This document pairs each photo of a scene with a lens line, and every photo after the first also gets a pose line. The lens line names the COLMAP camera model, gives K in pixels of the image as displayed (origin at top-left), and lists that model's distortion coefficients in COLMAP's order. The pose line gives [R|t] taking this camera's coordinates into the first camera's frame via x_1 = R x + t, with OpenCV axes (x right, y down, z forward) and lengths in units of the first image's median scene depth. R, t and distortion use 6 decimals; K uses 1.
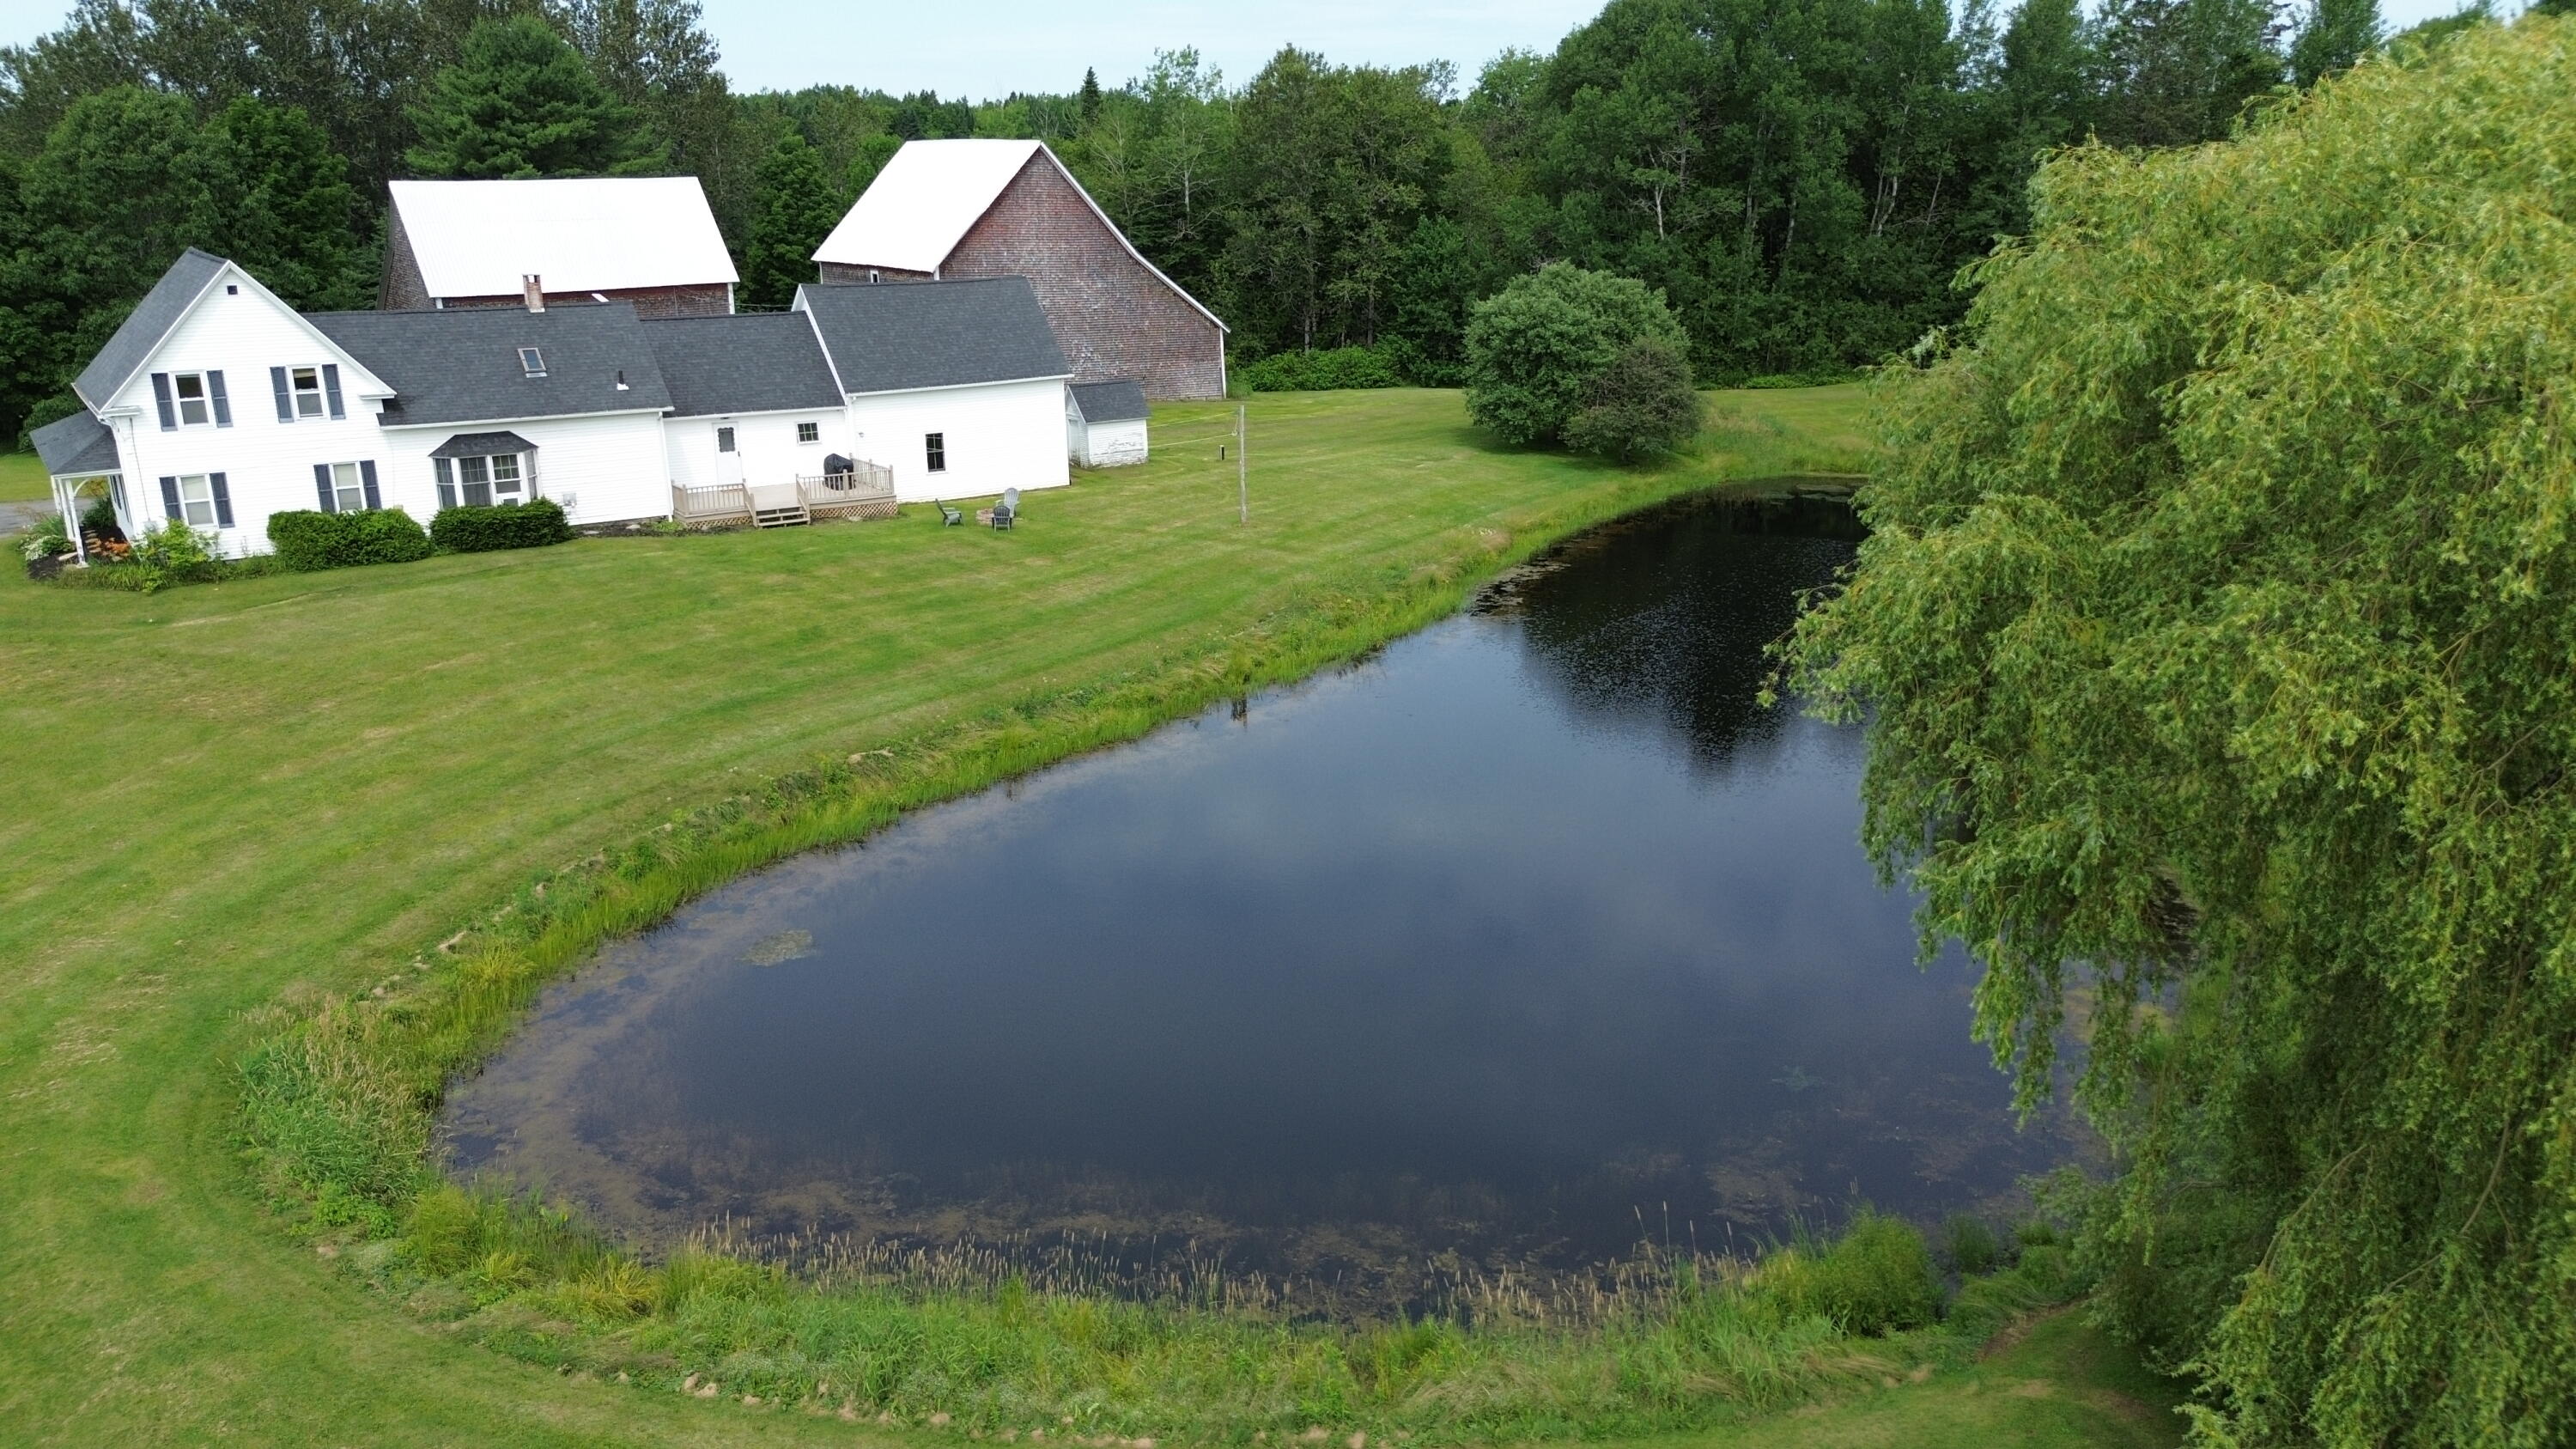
lens RADIAL K [[1876.9, 0, 1309.4], [0, 1876.9, 742.8], [0, 0, 1]] dist [0.034446, -0.029409]
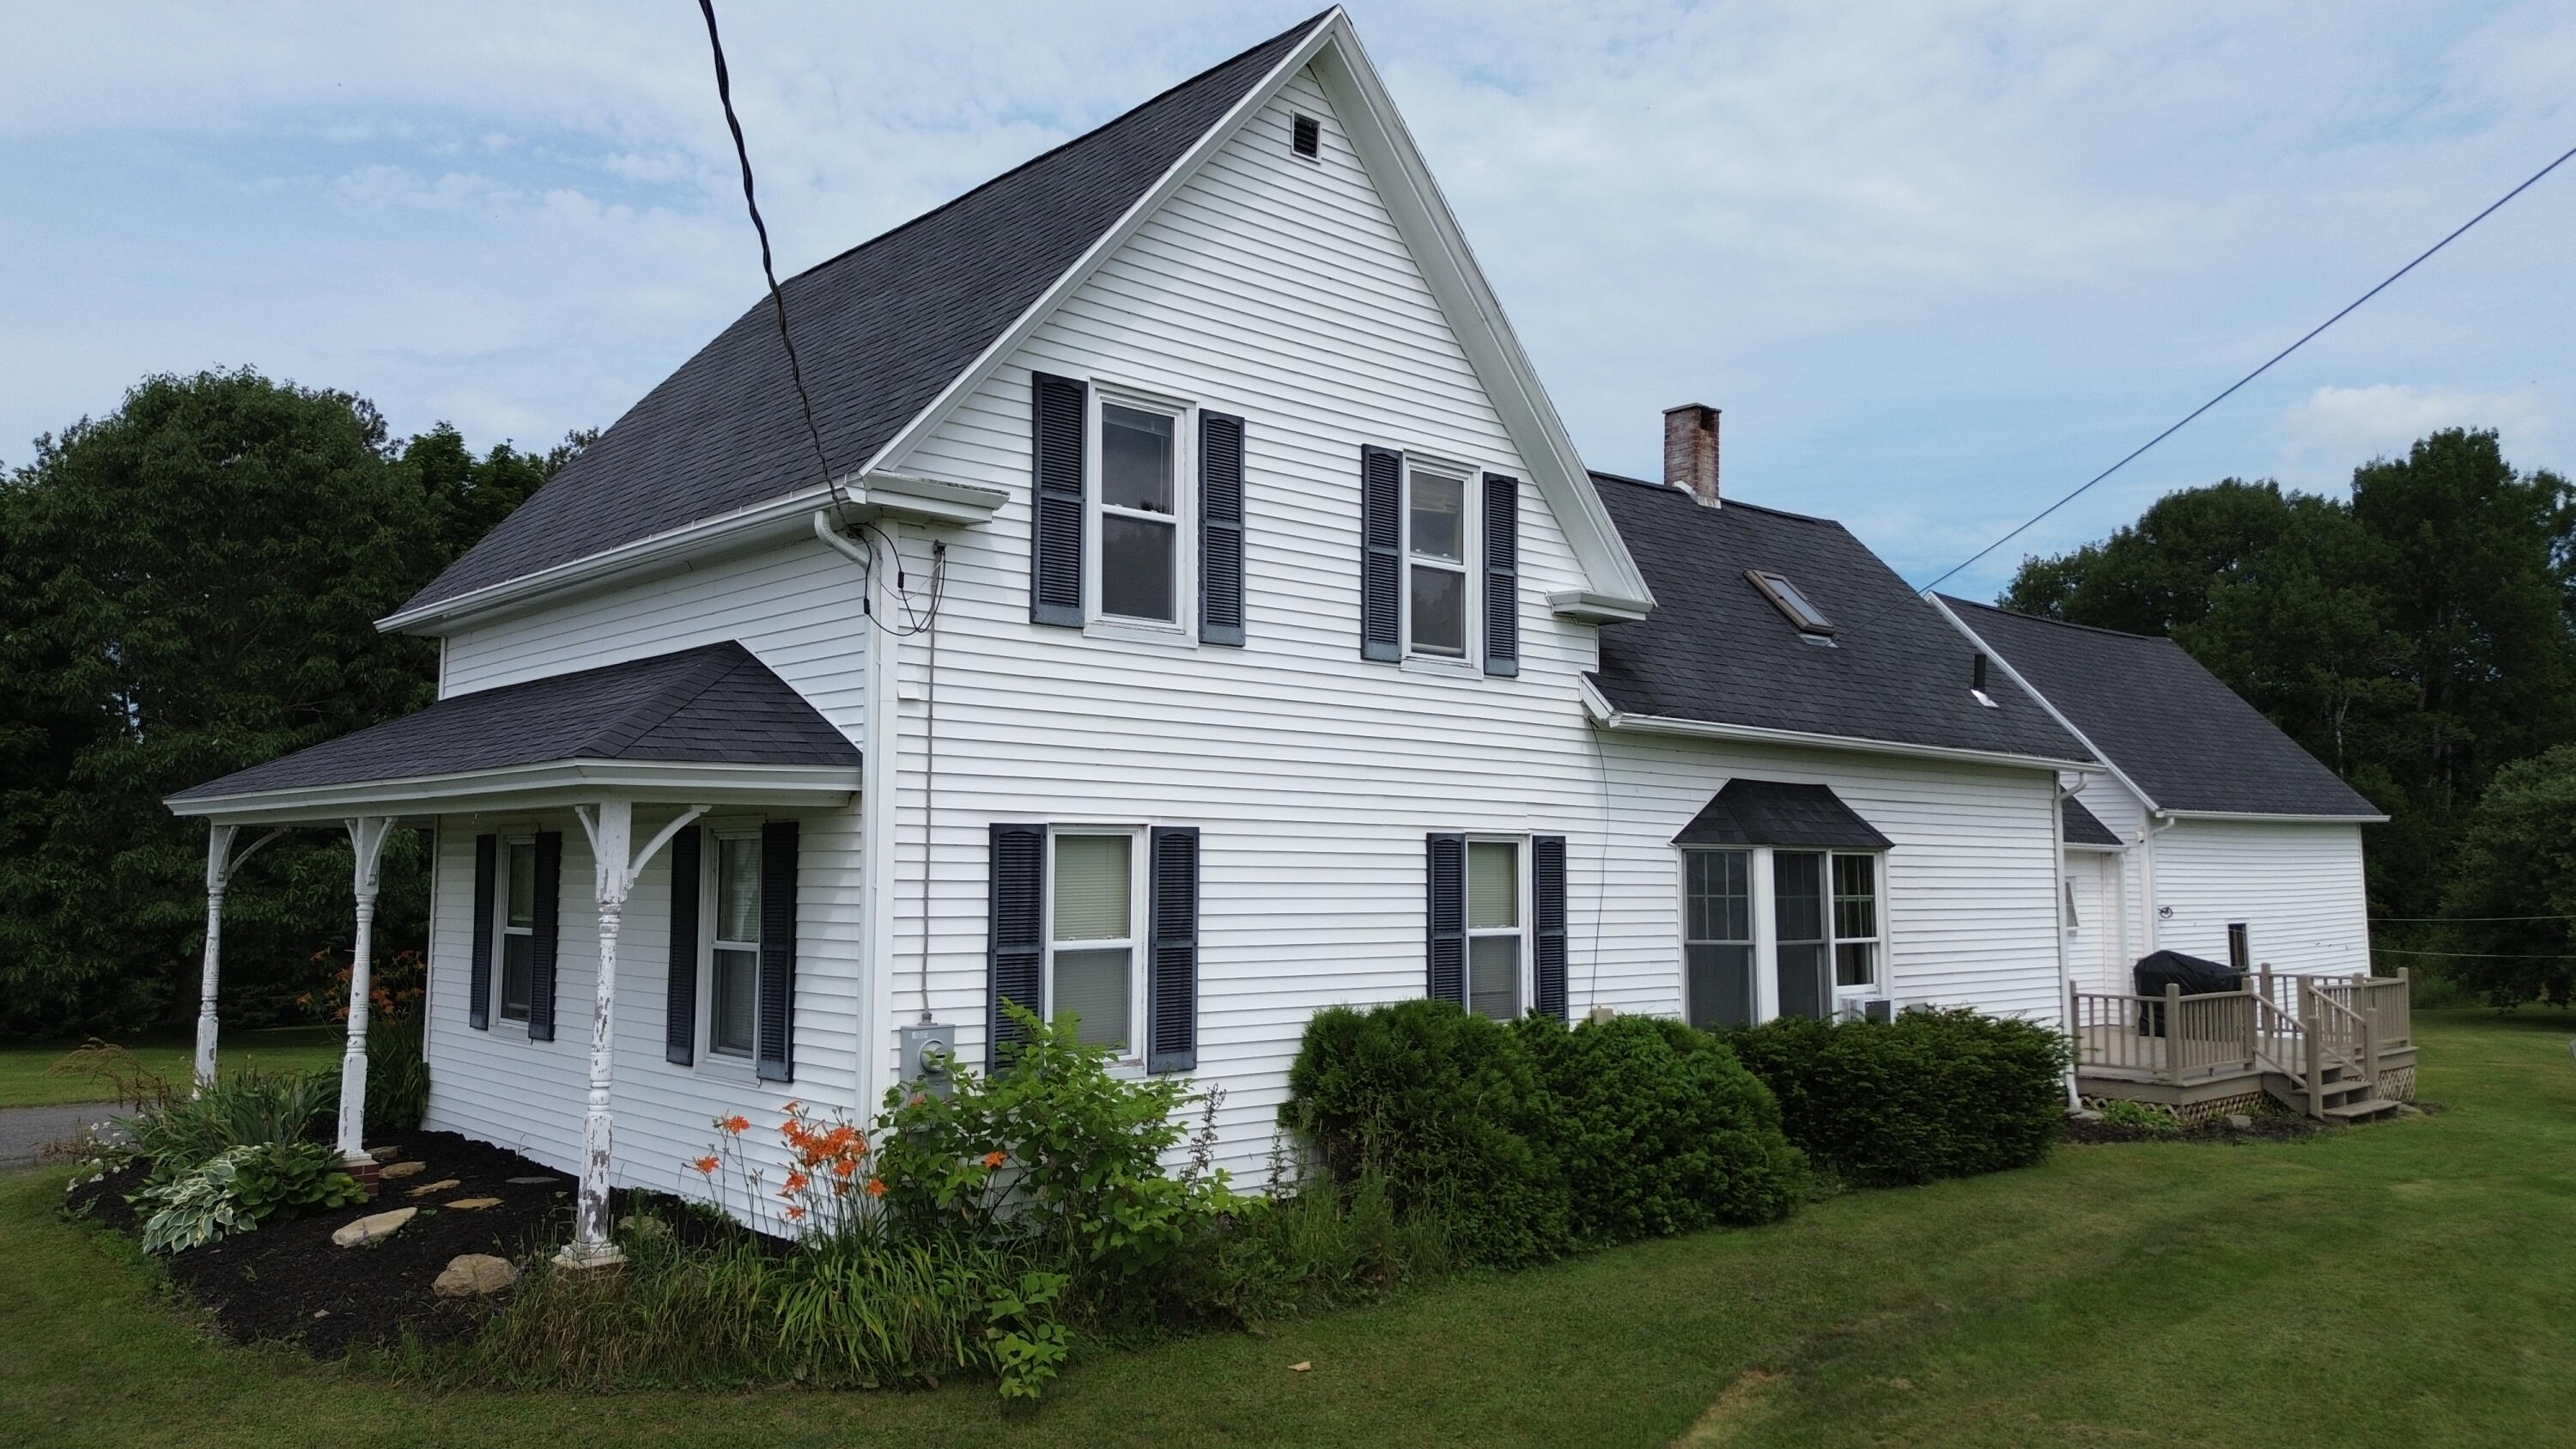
lens RADIAL K [[1876.9, 0, 1276.1], [0, 1876.9, 718.3], [0, 0, 1]] dist [0.034446, -0.029409]
pose [[0.994022, 0.010393, 0.108685, -0.537090], [0.032115, 0.923588, -0.382038, -0.060405], [-0.104351, 0.383245, 0.917733, 0.710953]]
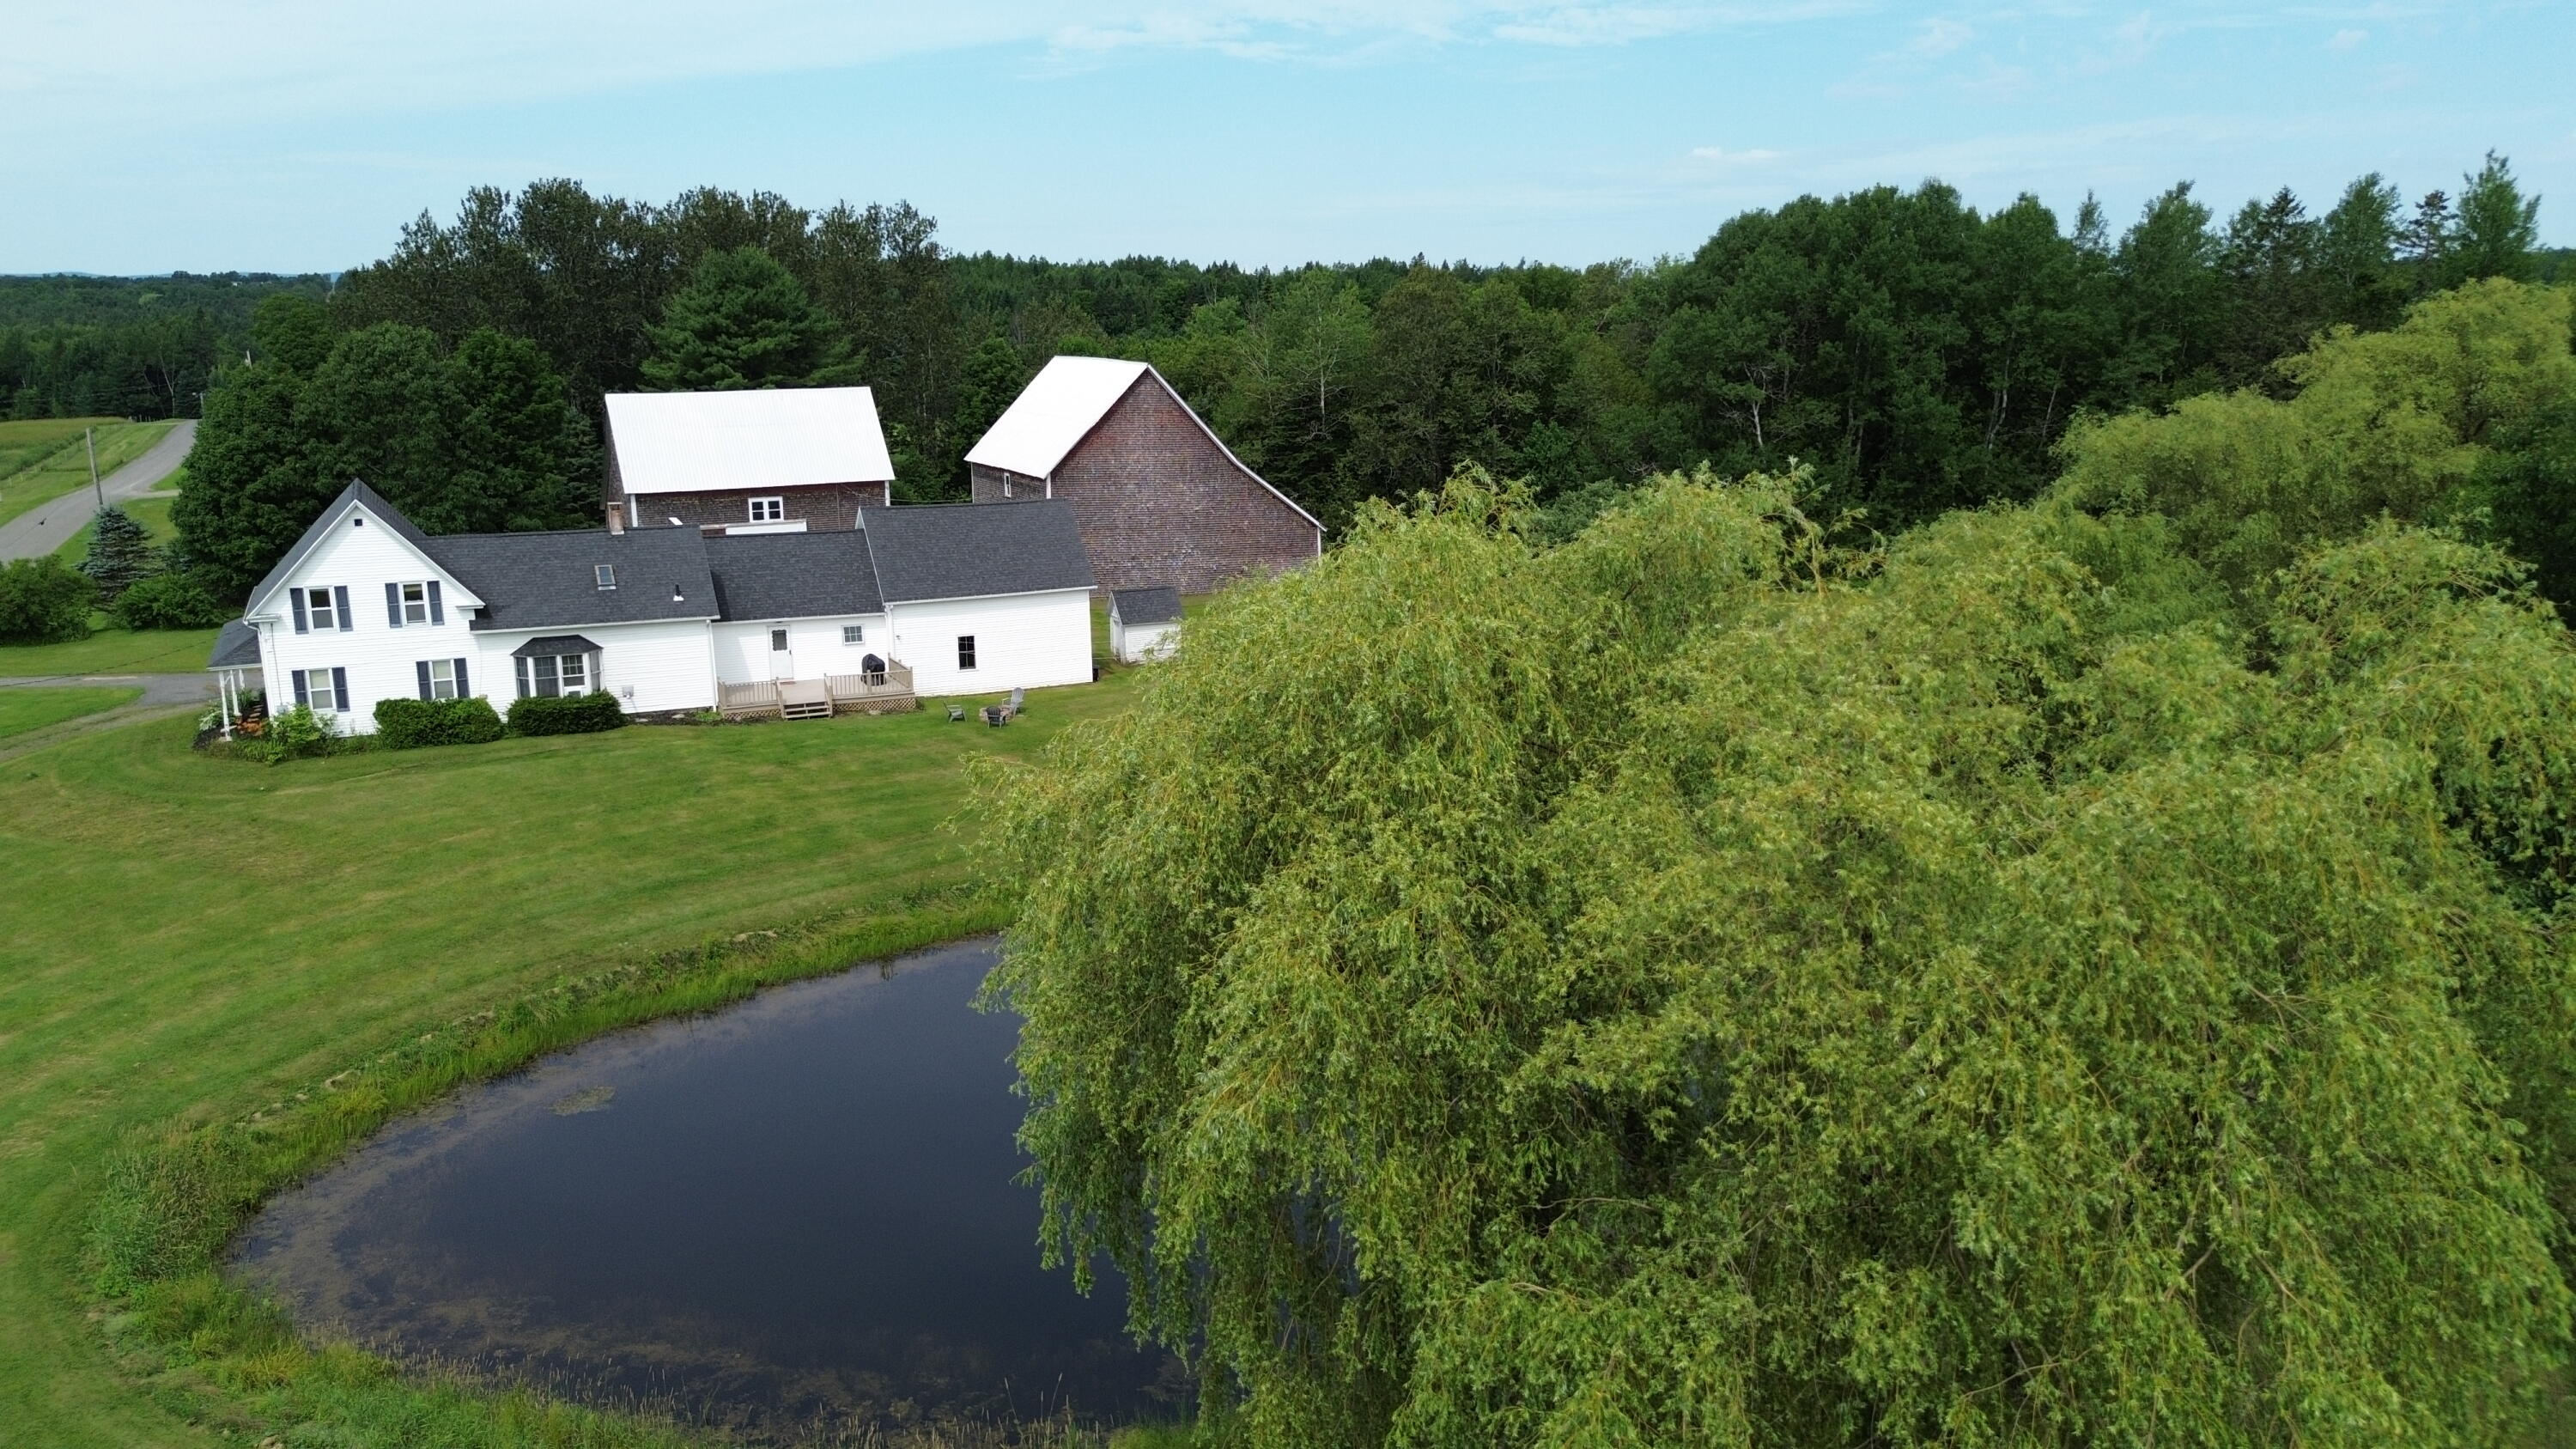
lens RADIAL K [[1876.9, 0, 1306.2], [0, 1876.9, 727.7], [0, 0, 1]] dist [0.034446, -0.029409]
pose [[0.984916, 0.039856, -0.168382, 0.230340], [-0.053397, 0.995626, -0.076666, -0.038847], [0.164590, 0.084501, 0.982736, -0.093412]]
